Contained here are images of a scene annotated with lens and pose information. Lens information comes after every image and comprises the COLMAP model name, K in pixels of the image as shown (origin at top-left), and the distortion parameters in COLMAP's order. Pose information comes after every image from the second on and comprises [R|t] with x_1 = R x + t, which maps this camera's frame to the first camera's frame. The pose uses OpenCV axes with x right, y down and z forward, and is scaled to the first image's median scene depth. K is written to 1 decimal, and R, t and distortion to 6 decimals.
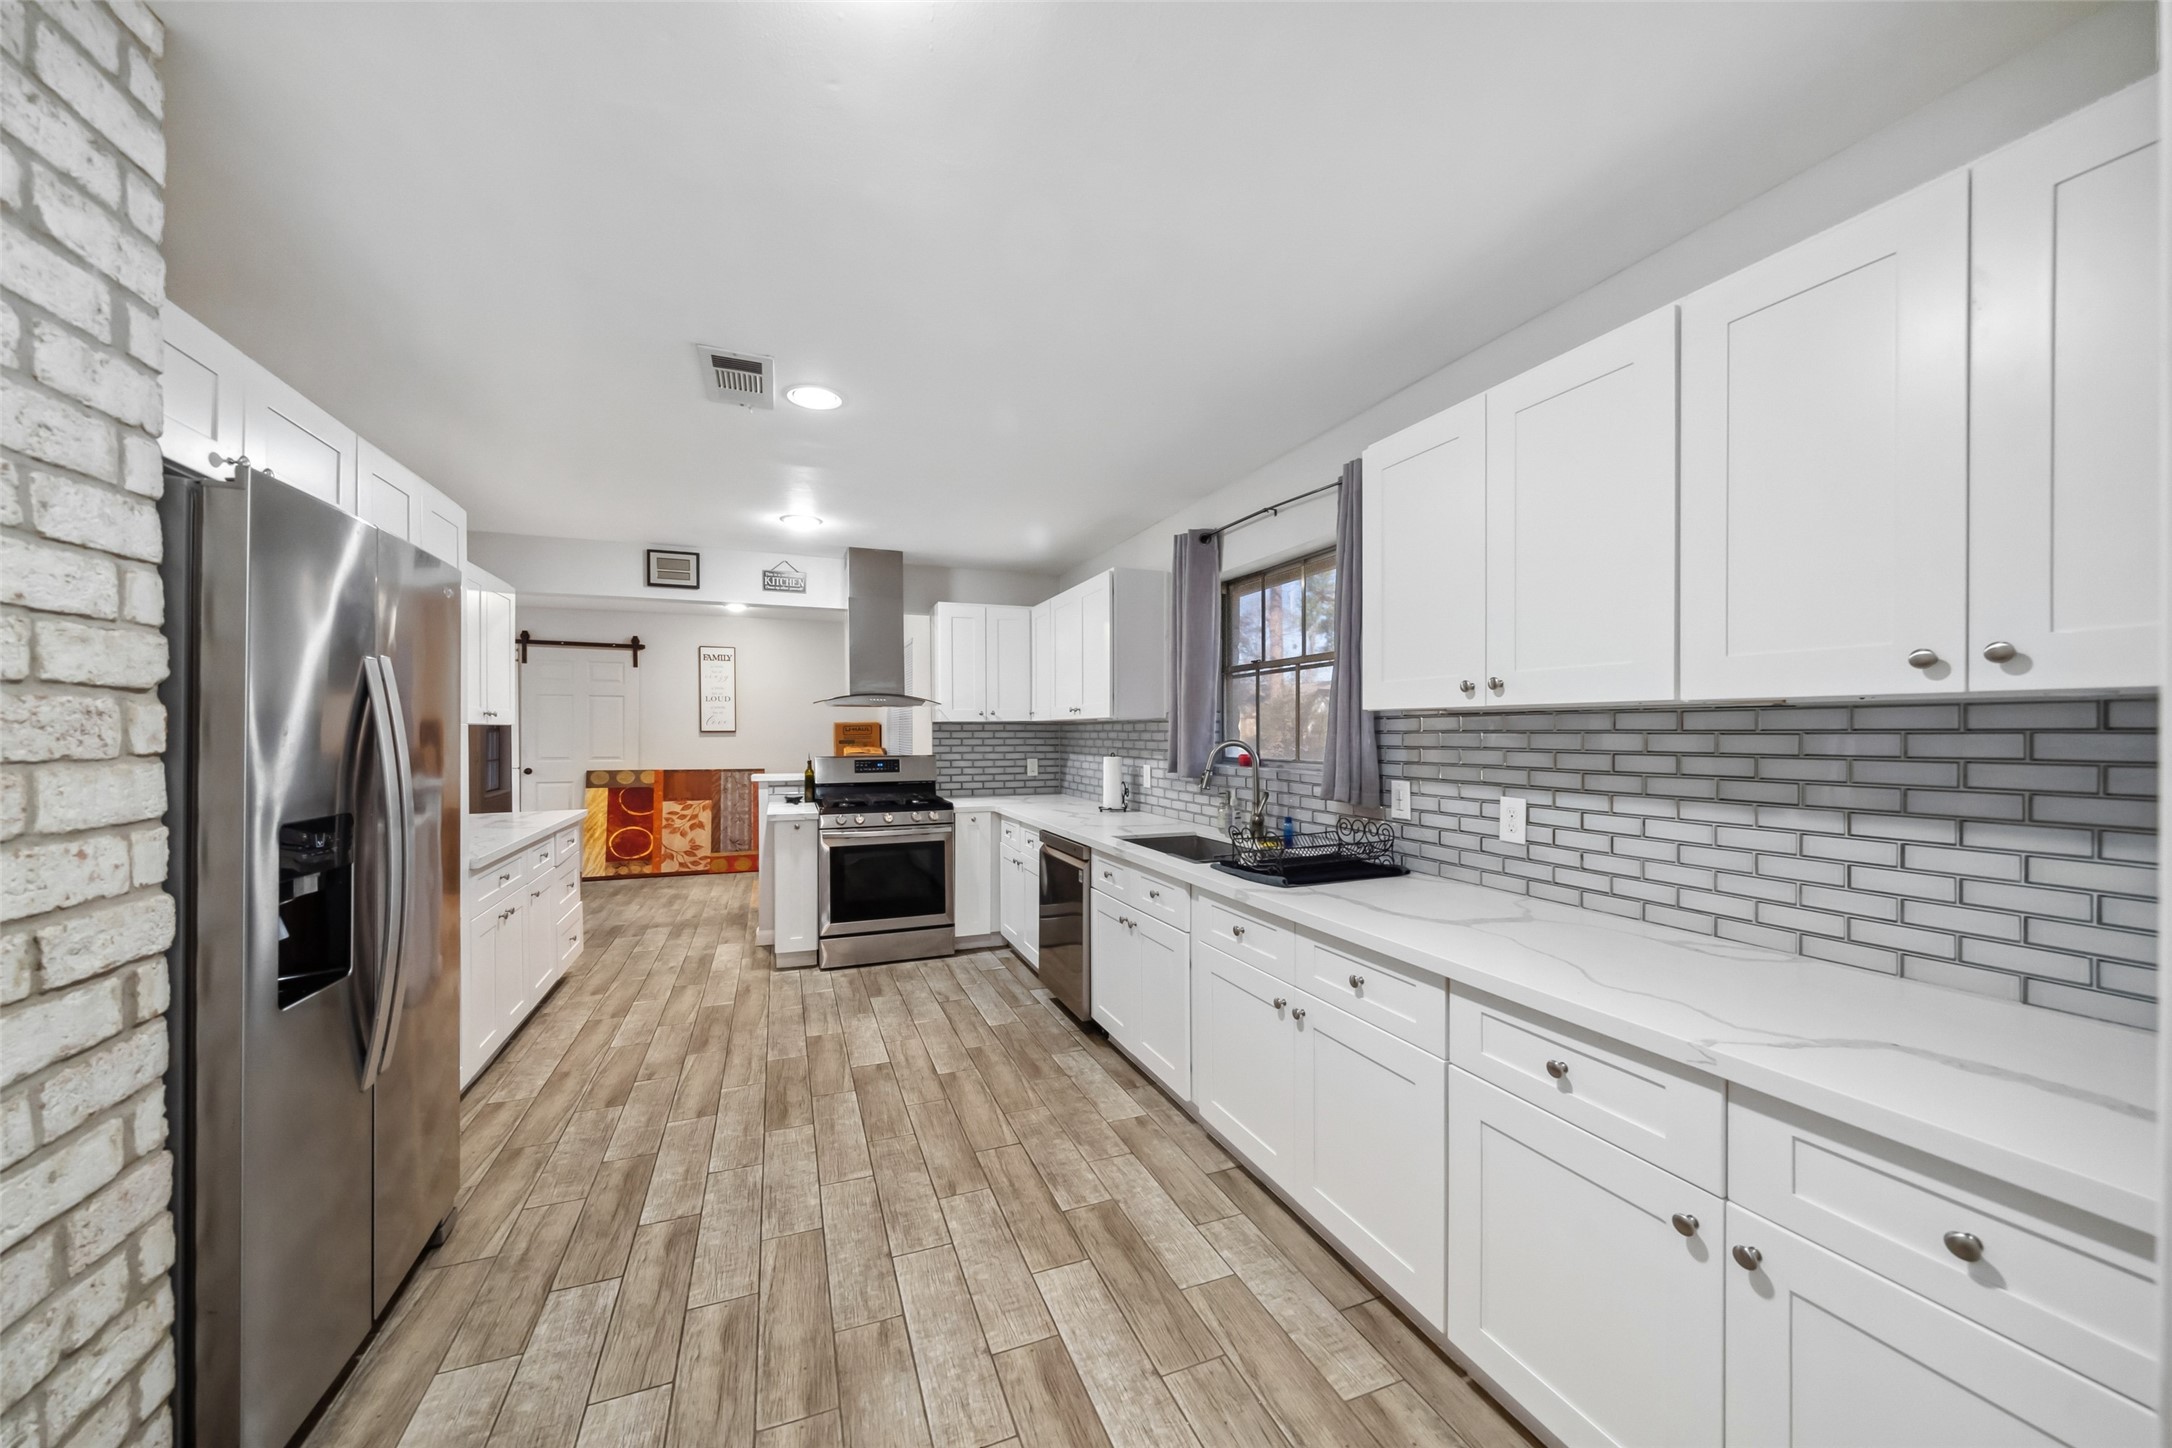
lens RADIAL K [[768.1, 0, 1082.7], [0, 768.1, 731.3], [0, 0, 1]] dist [-0.000061, -0.000019]
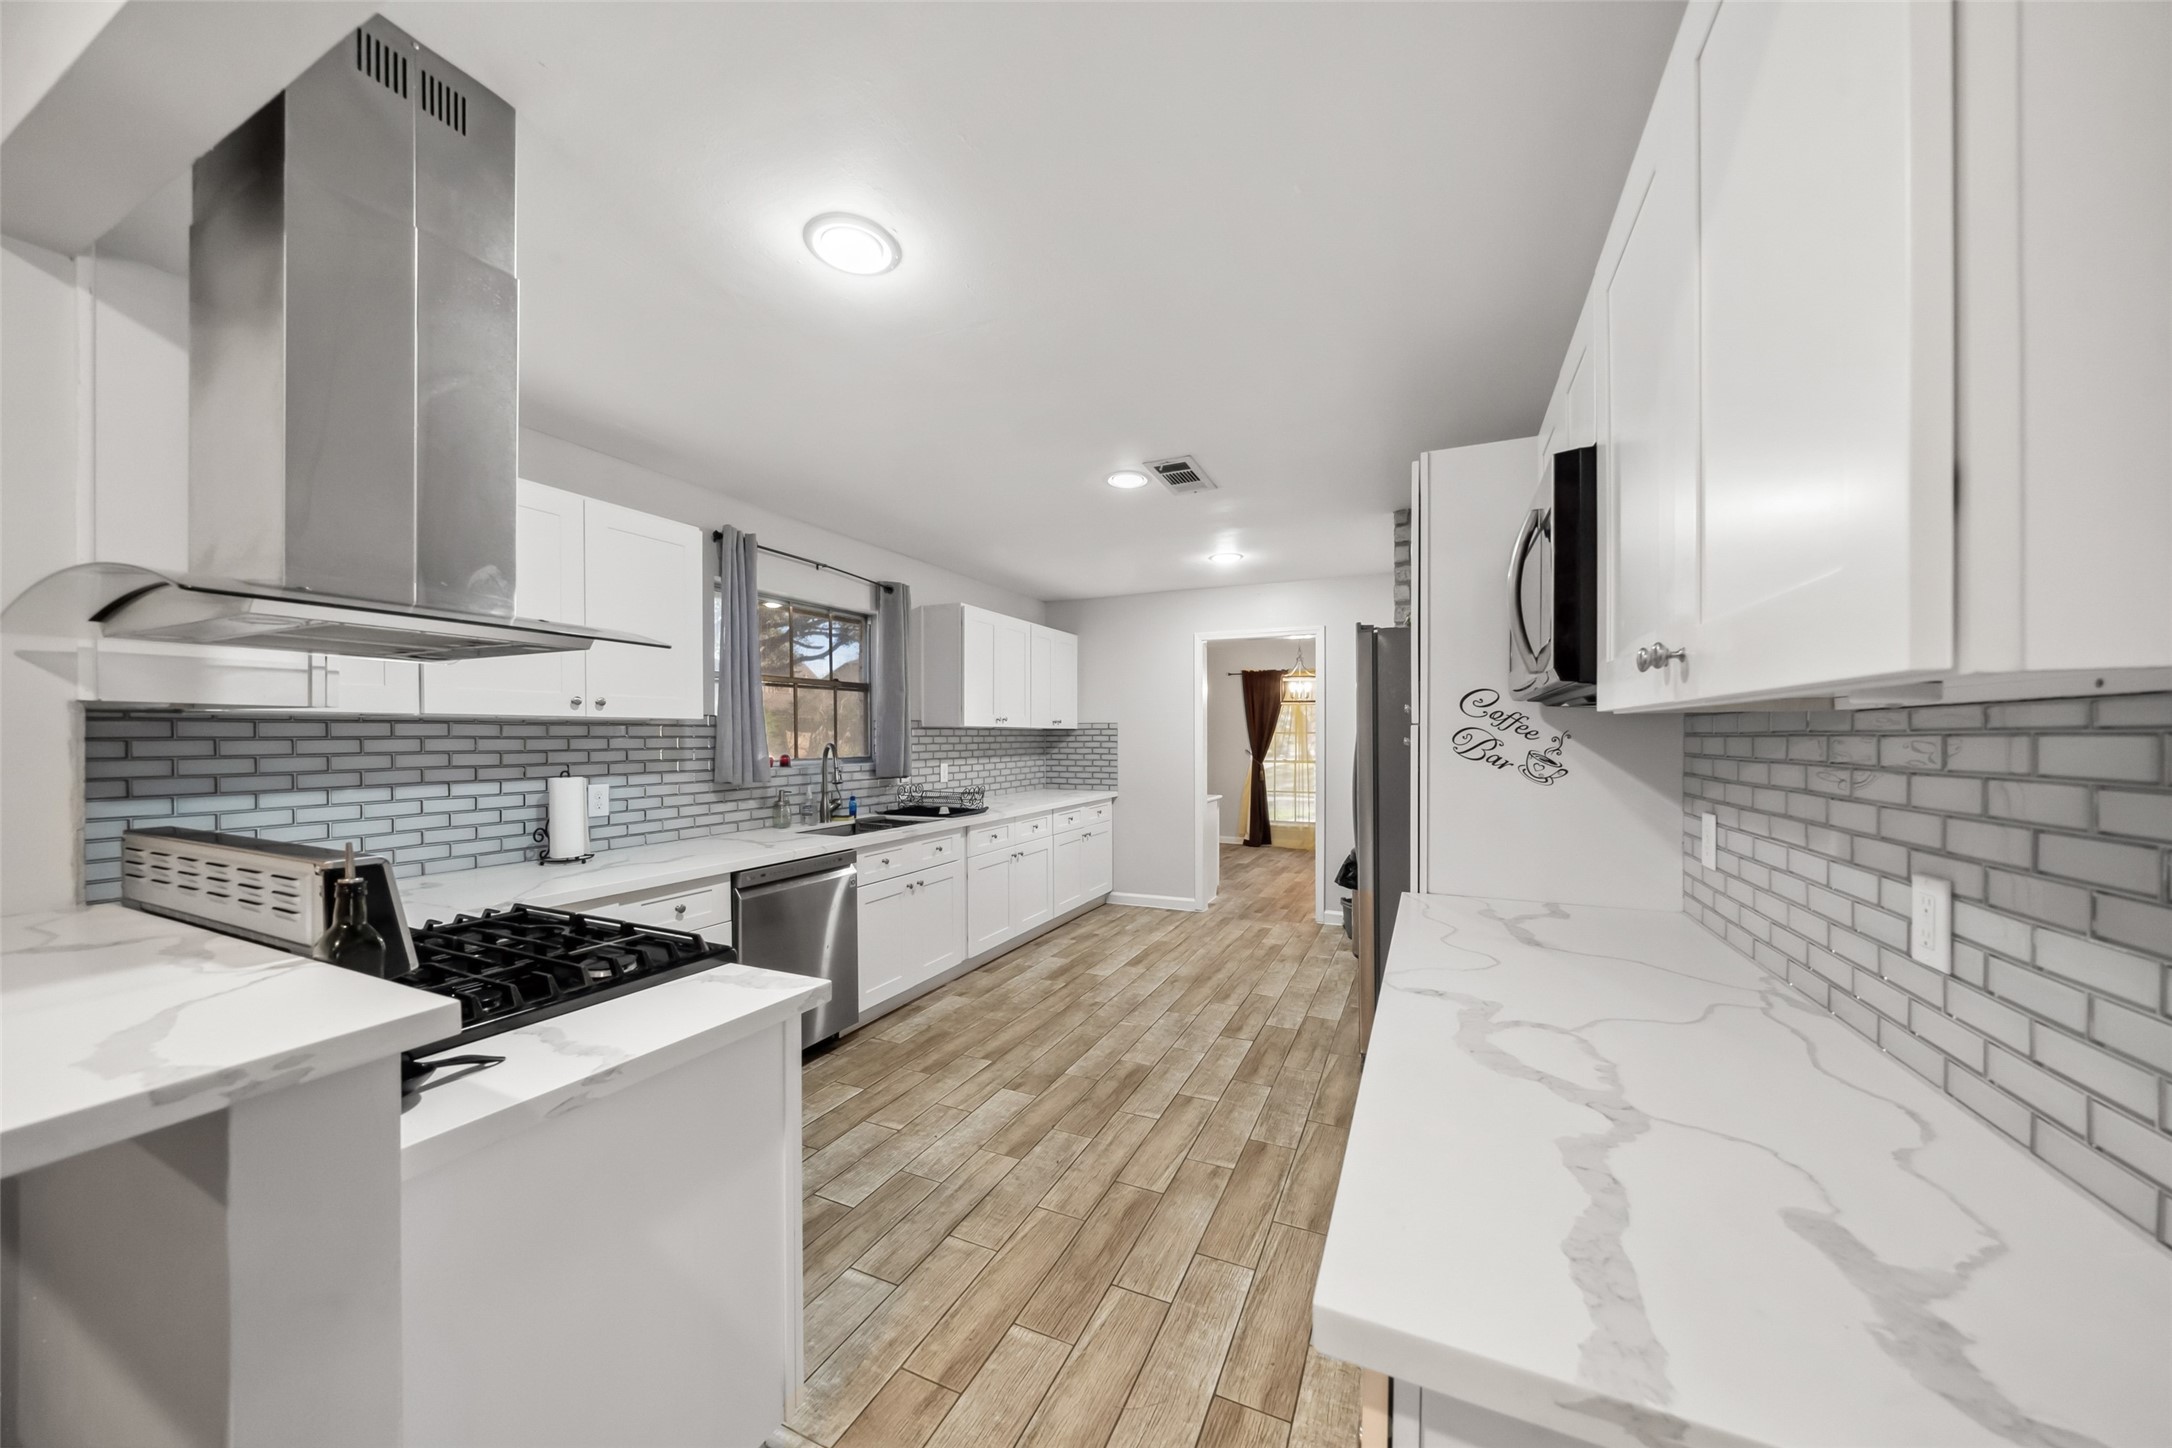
lens RADIAL K [[744.7, 0, 1086.6], [0, 744.7, 728.0], [0, 0, 1]] dist [-0.000820, -0.000037]
pose [[-0.683911, 0.011485, 0.729475, -0.724772], [0.005390, 0.999928, -0.010690, 0.001347], [-0.729546, -0.003379, -0.683924, 1.135093]]
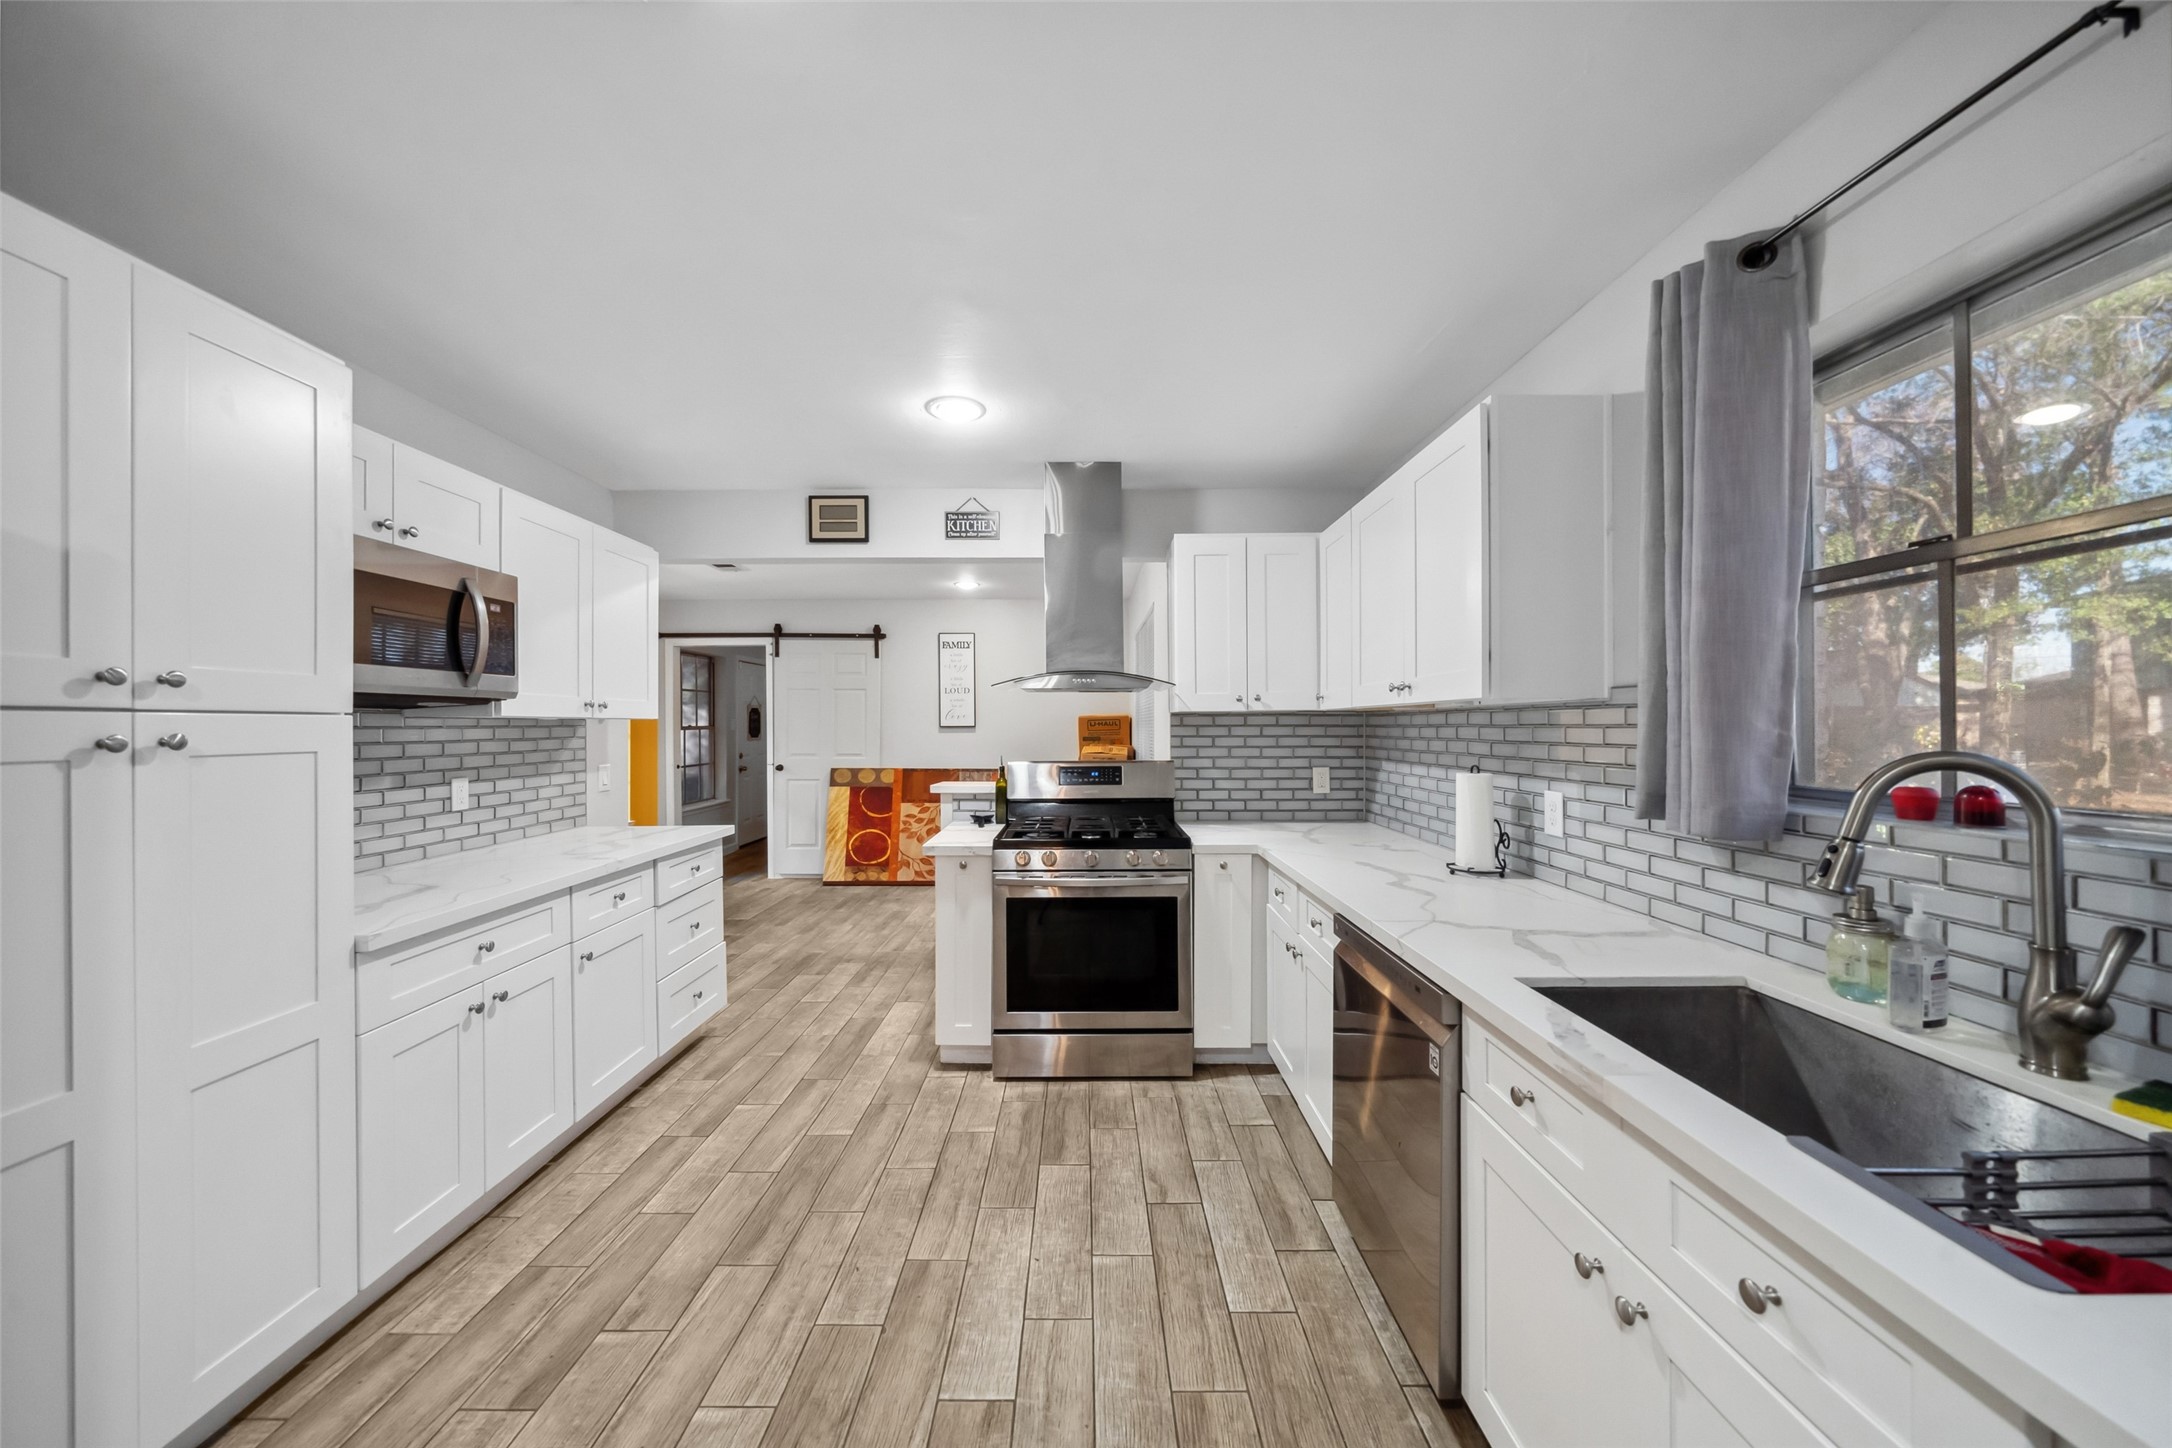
lens RADIAL K [[744.7, 0, 1086.6], [0, 744.7, 728.0], [0, 0, 1]] dist [-0.000820, -0.000037]
pose [[0.931339, -0.000471, -0.364152, -0.025647], [0.001426, 0.999996, 0.002353, -0.000042], [0.364149, -0.002711, 0.931337, 0.422112]]
